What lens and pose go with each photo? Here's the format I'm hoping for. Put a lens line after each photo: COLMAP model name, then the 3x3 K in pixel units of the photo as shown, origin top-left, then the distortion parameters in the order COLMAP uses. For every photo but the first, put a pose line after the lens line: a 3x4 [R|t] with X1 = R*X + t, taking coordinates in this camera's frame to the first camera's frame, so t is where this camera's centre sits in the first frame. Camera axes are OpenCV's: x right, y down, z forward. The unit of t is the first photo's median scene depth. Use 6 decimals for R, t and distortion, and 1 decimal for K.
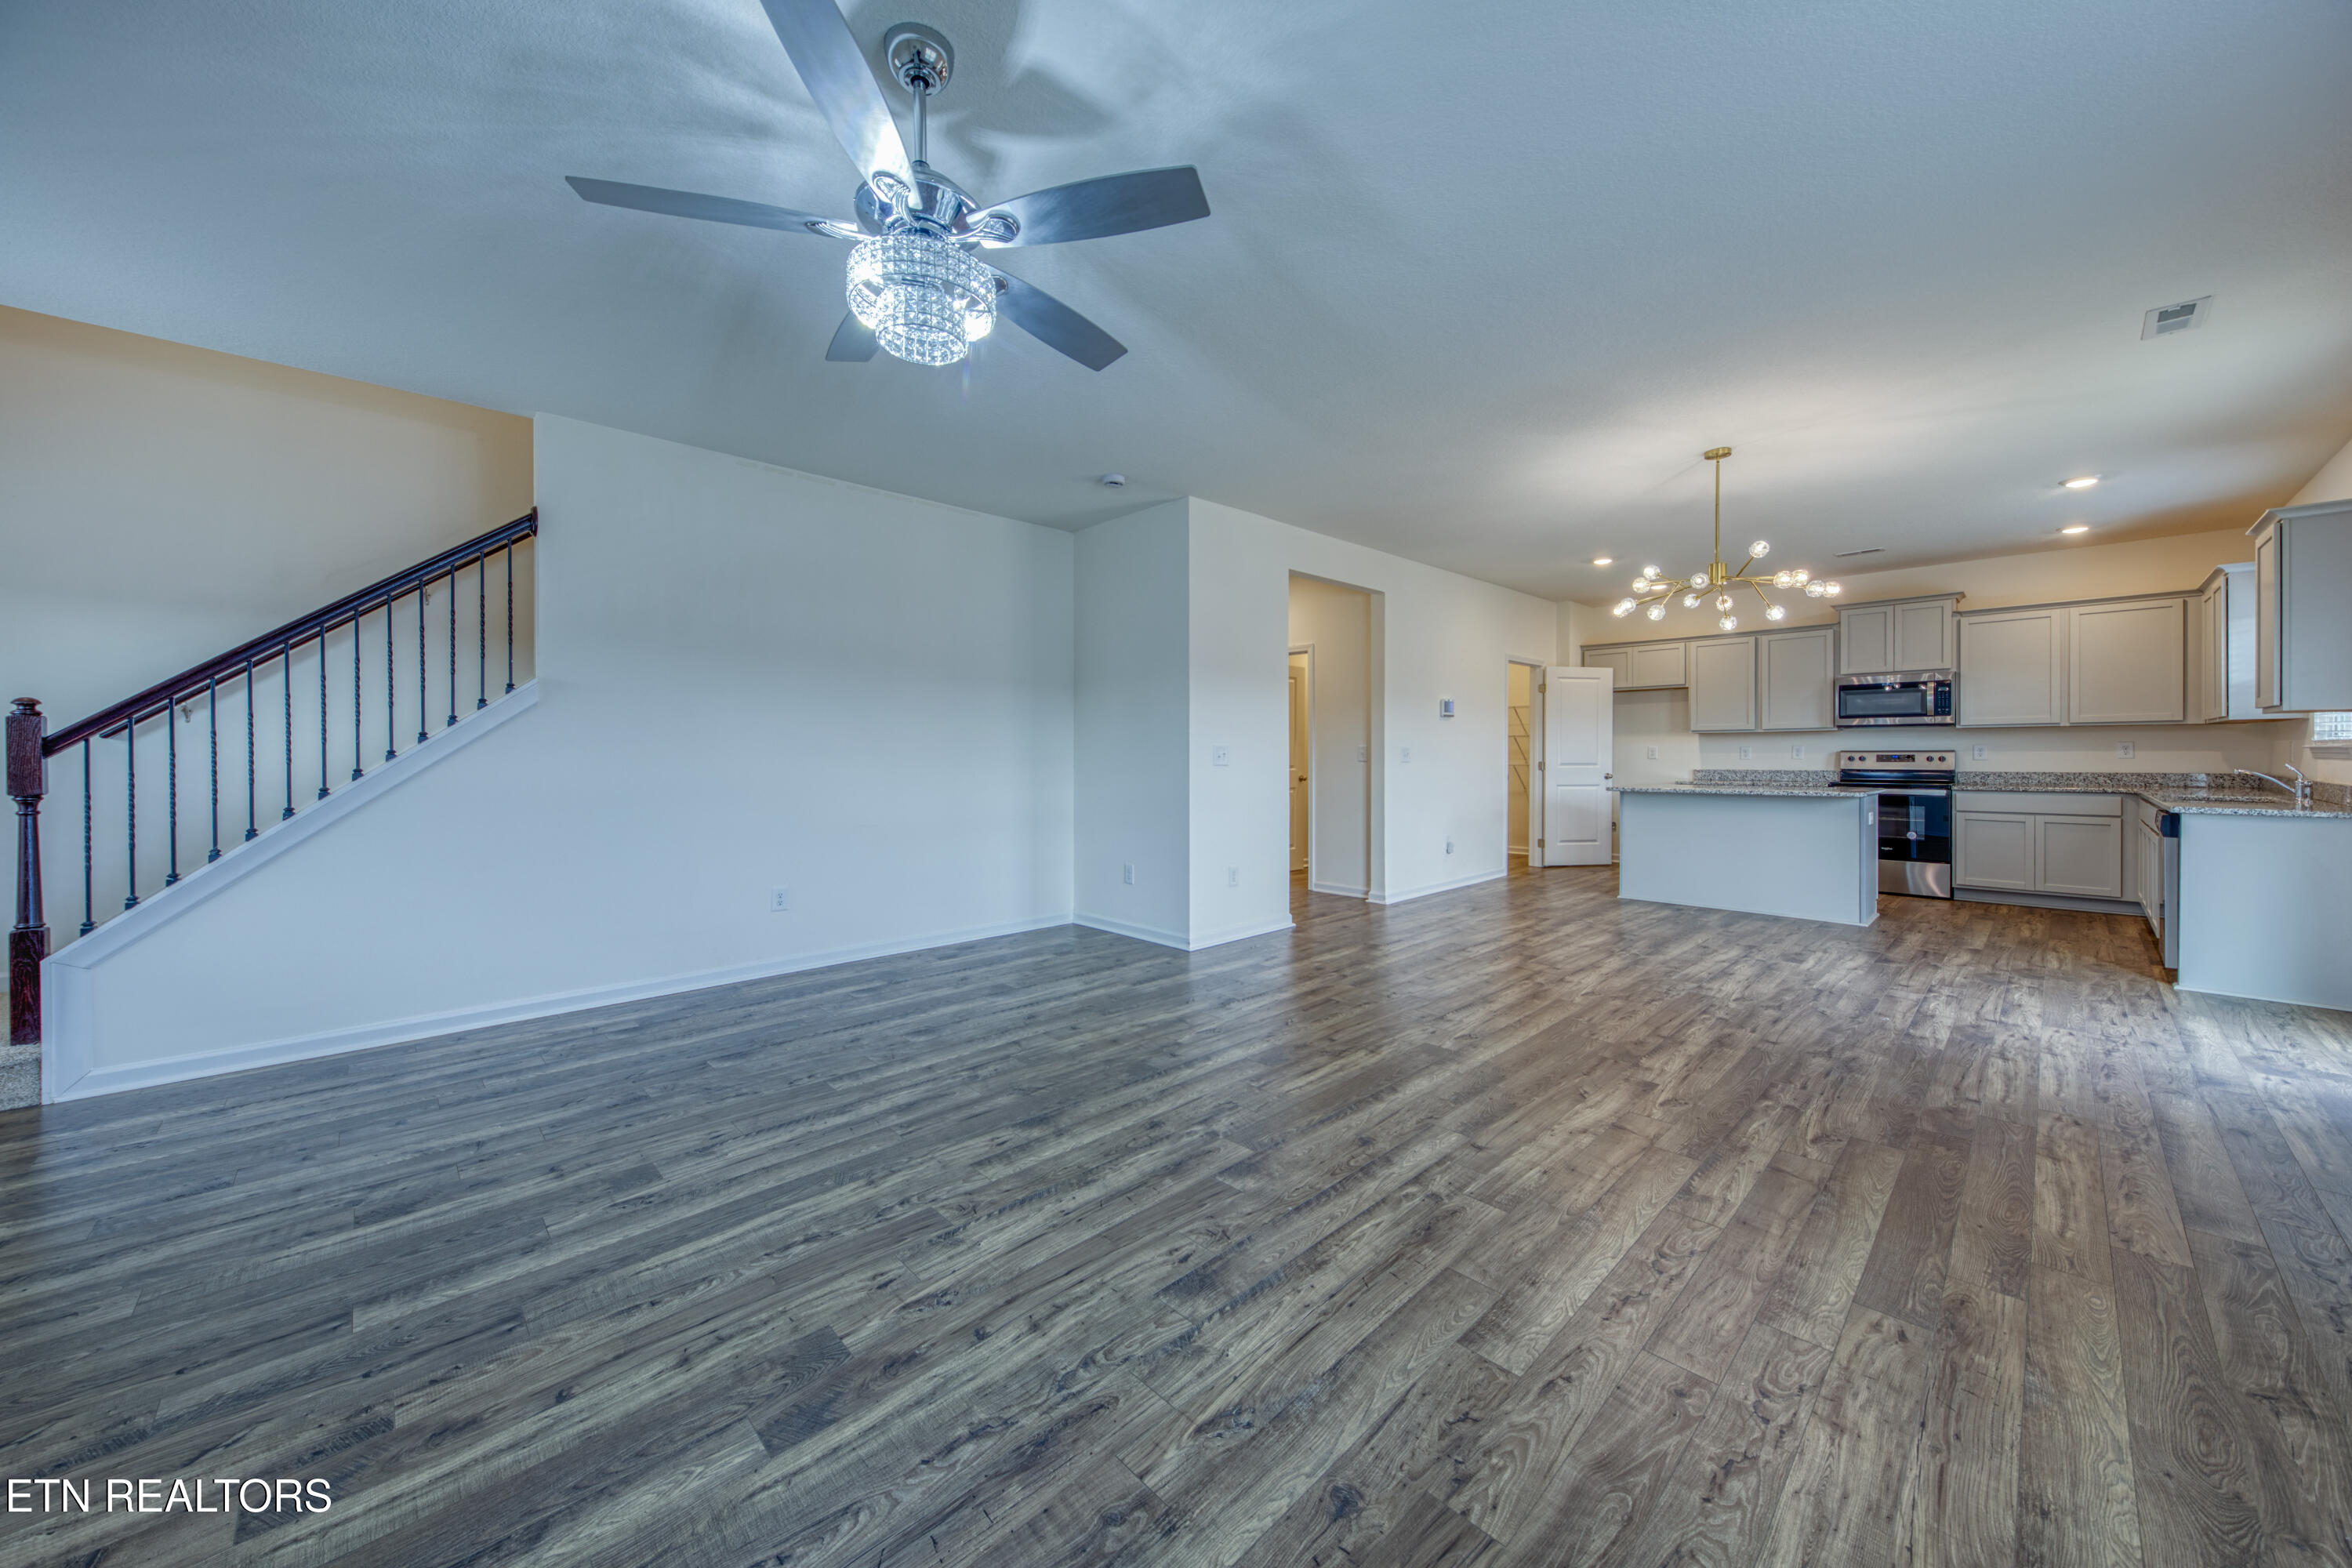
lens RADIAL K [[818.6, 0, 1190.0], [0, 818.6, 773.6], [0, 0, 1]] dist [0.007608, -0.003092]
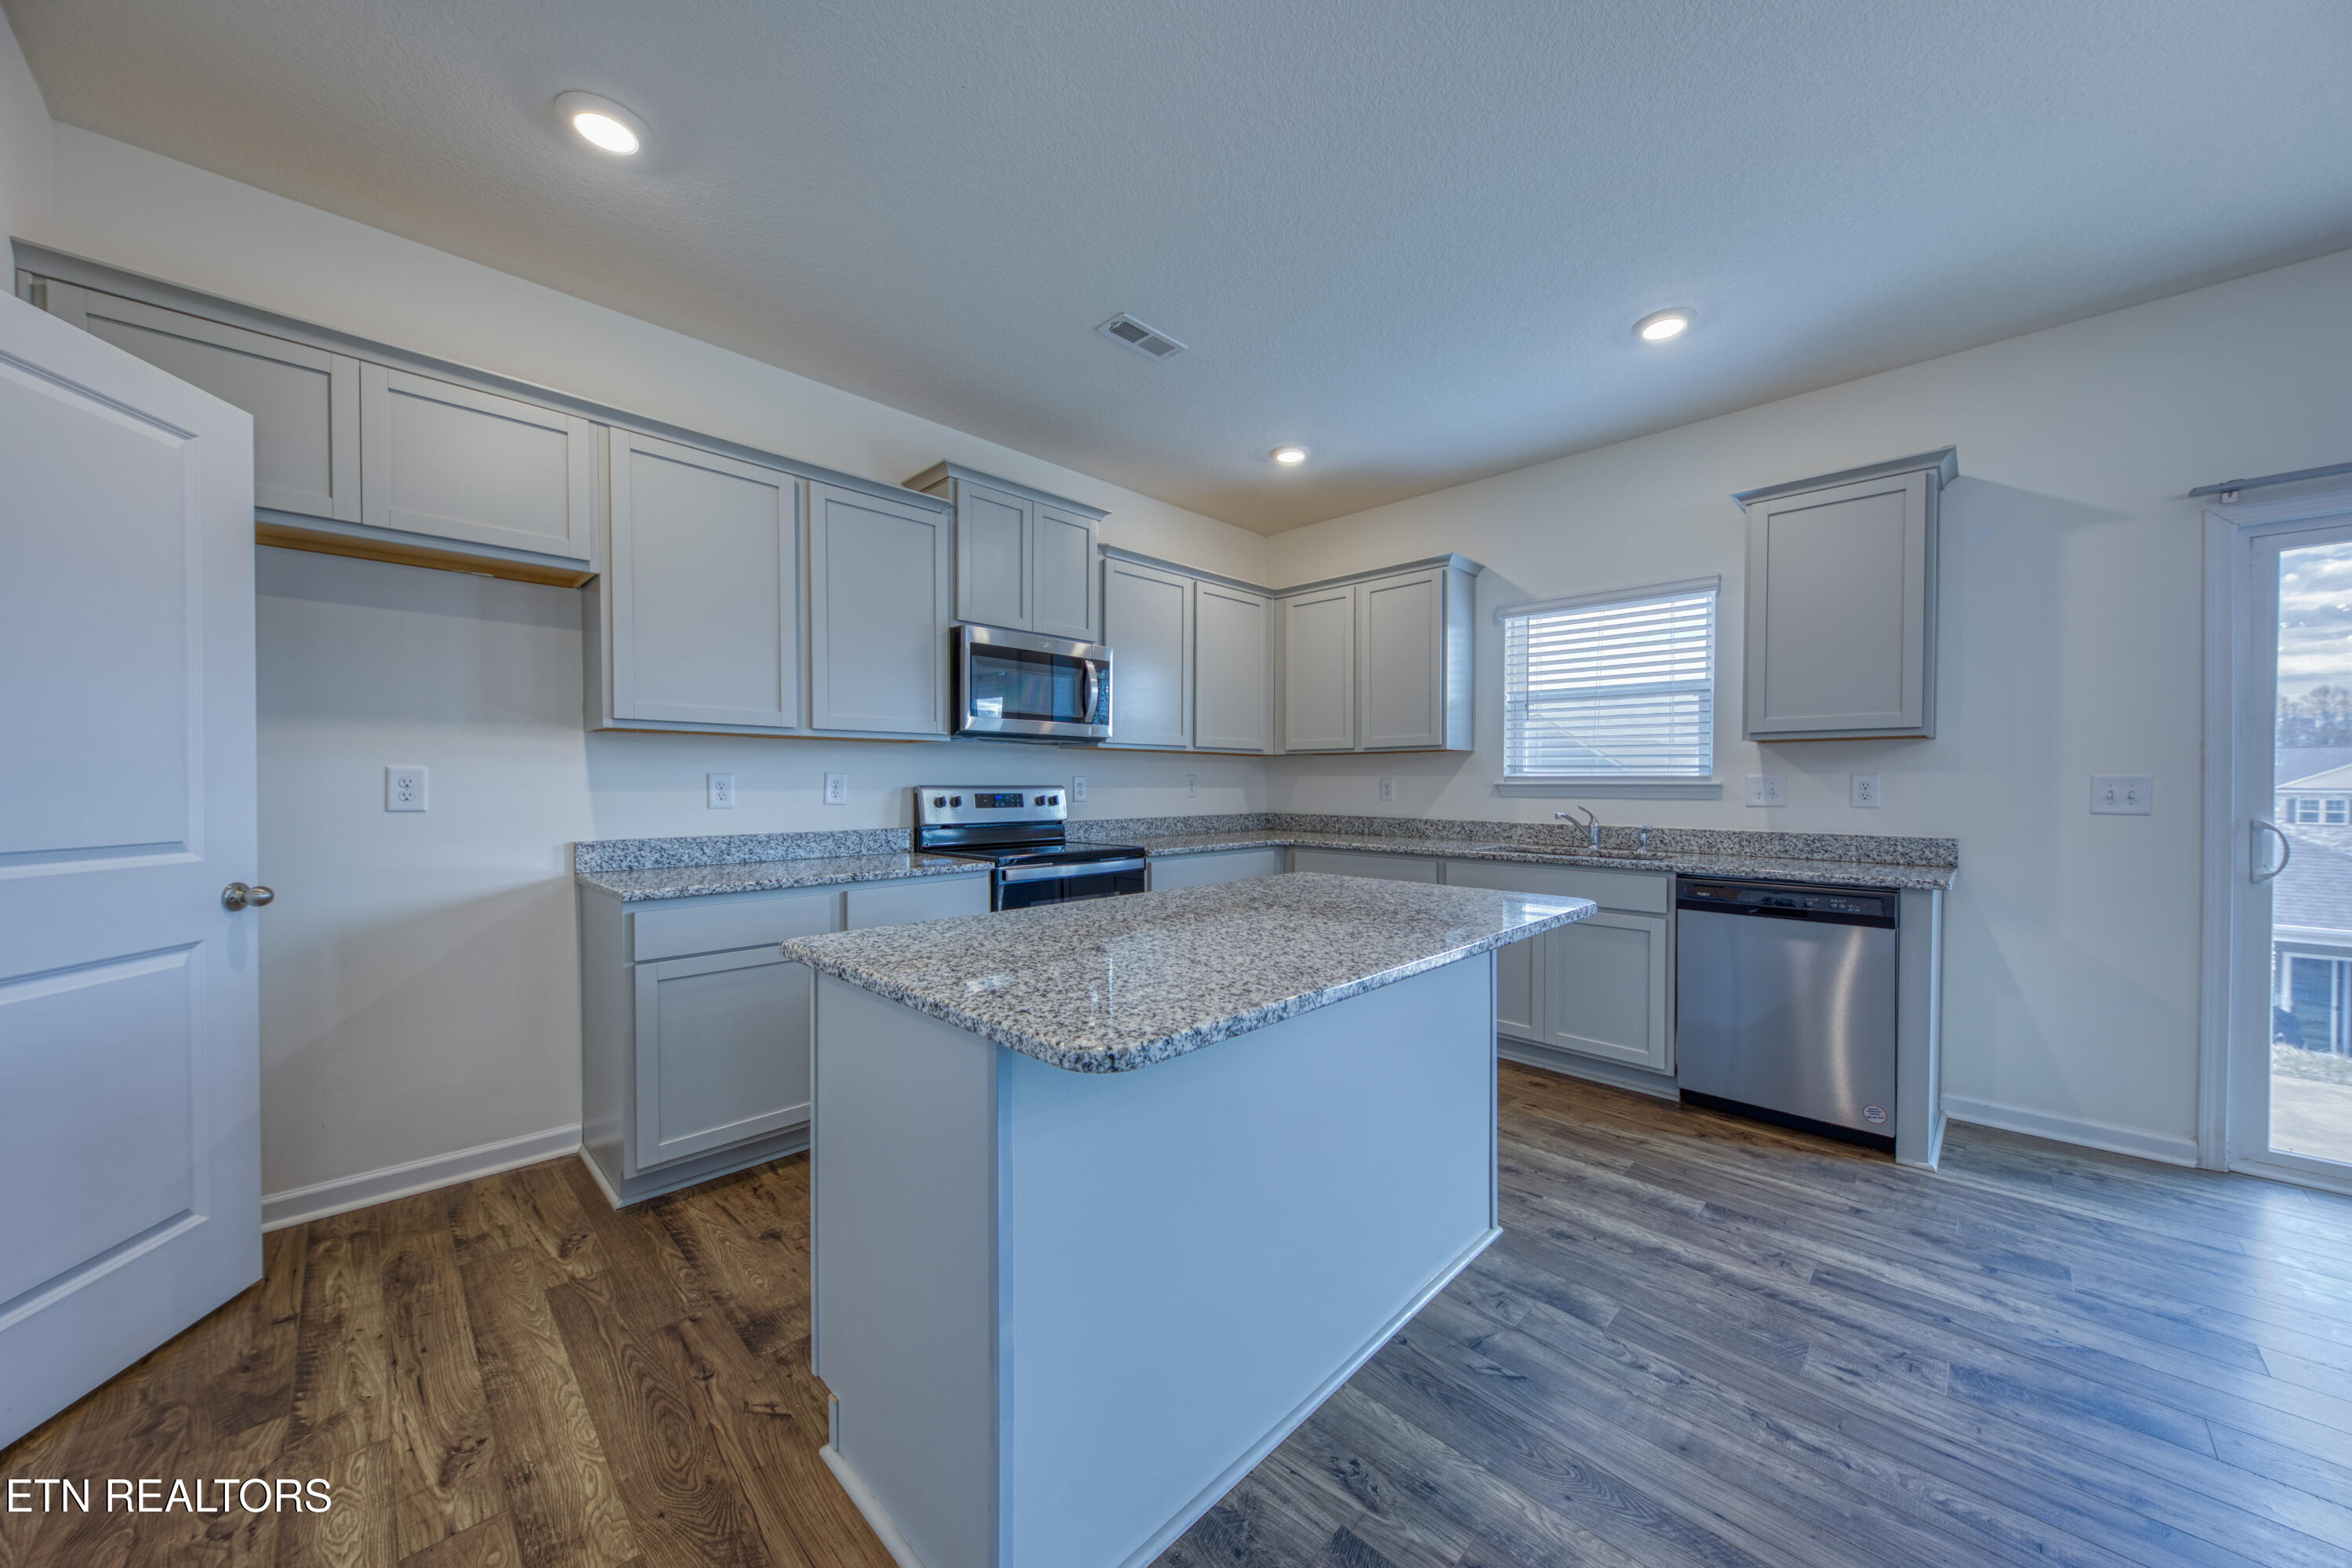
lens RADIAL K [[818.6, 0, 1200.5], [0, 818.6, 796.6], [0, 0, 1]] dist [0.007608, -0.003092]
pose [[-0.017283, -0.010310, 0.999797, 0.603717], [0.022875, 0.999681, 0.010704, -0.043410], [-0.999589, 0.023055, -0.017041, 1.596473]]
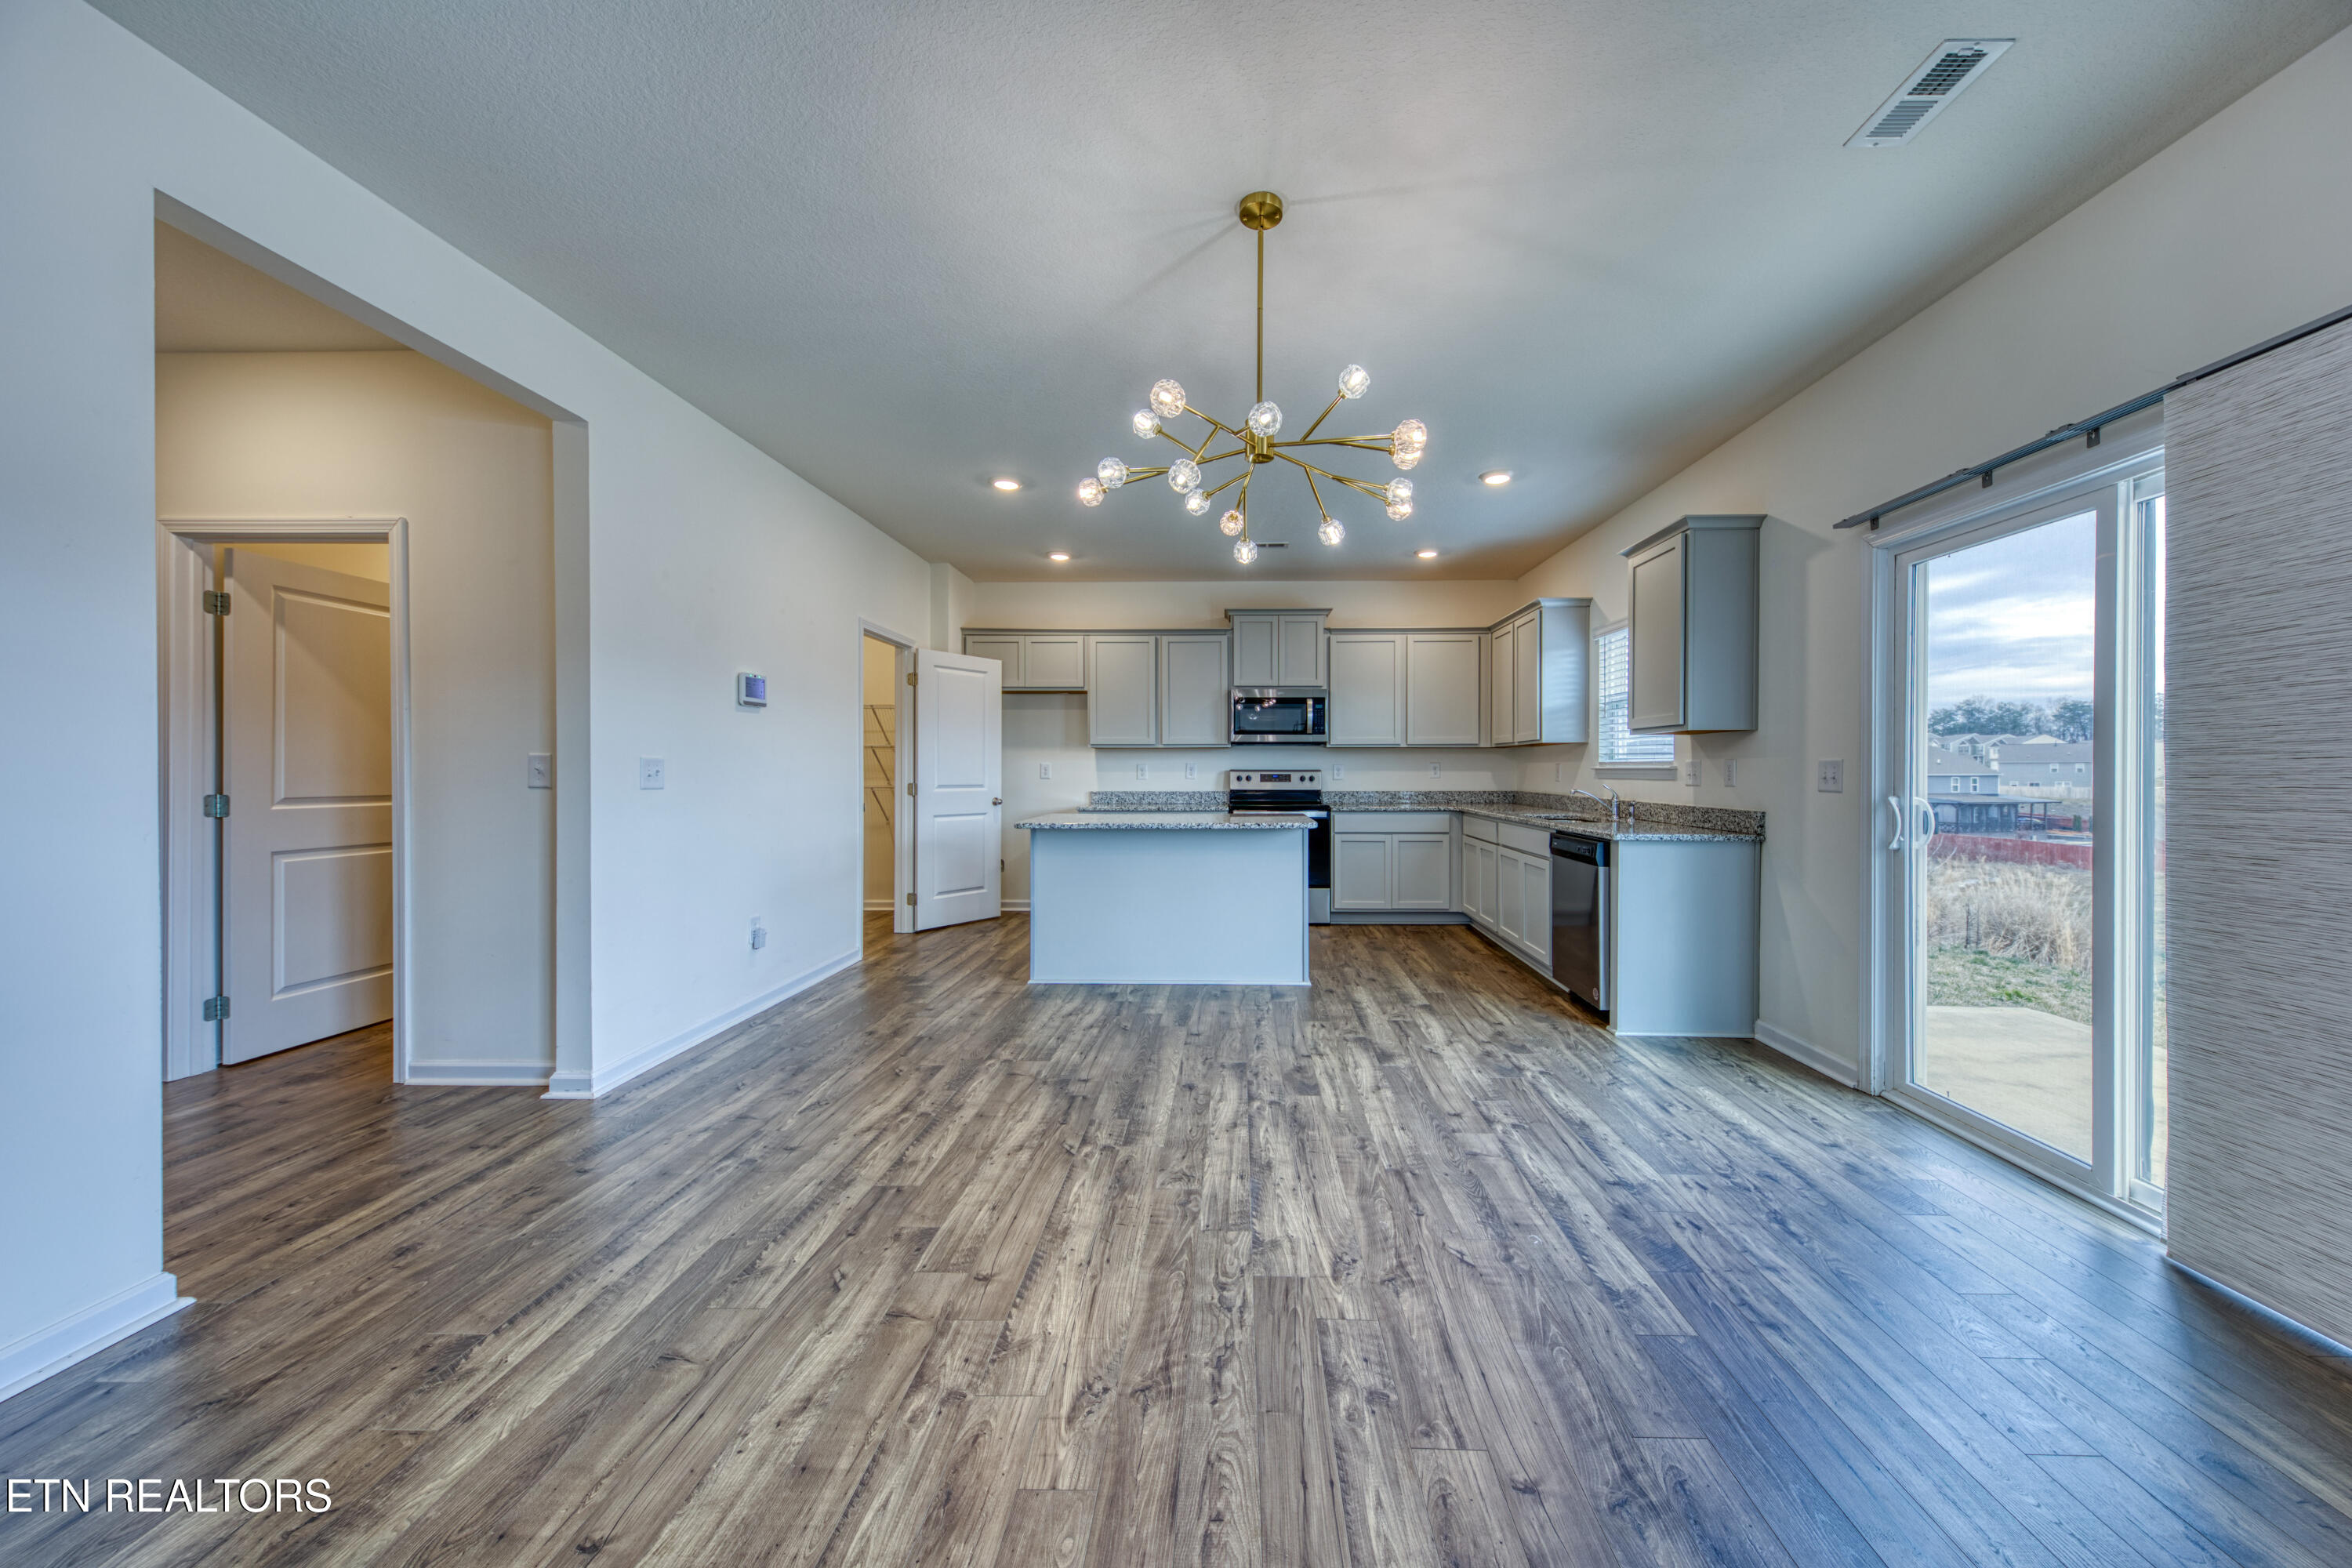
lens RADIAL K [[818.6, 0, 1216.6], [0, 818.6, 769.8], [0, 0, 1]] dist [0.007608, -0.003092]
pose [[0.712770, 0.005889, 0.701373, 0.261483], [0.012452, 0.999701, -0.021048, -0.016823], [-0.701288, 0.023735, 0.712483, 0.675298]]
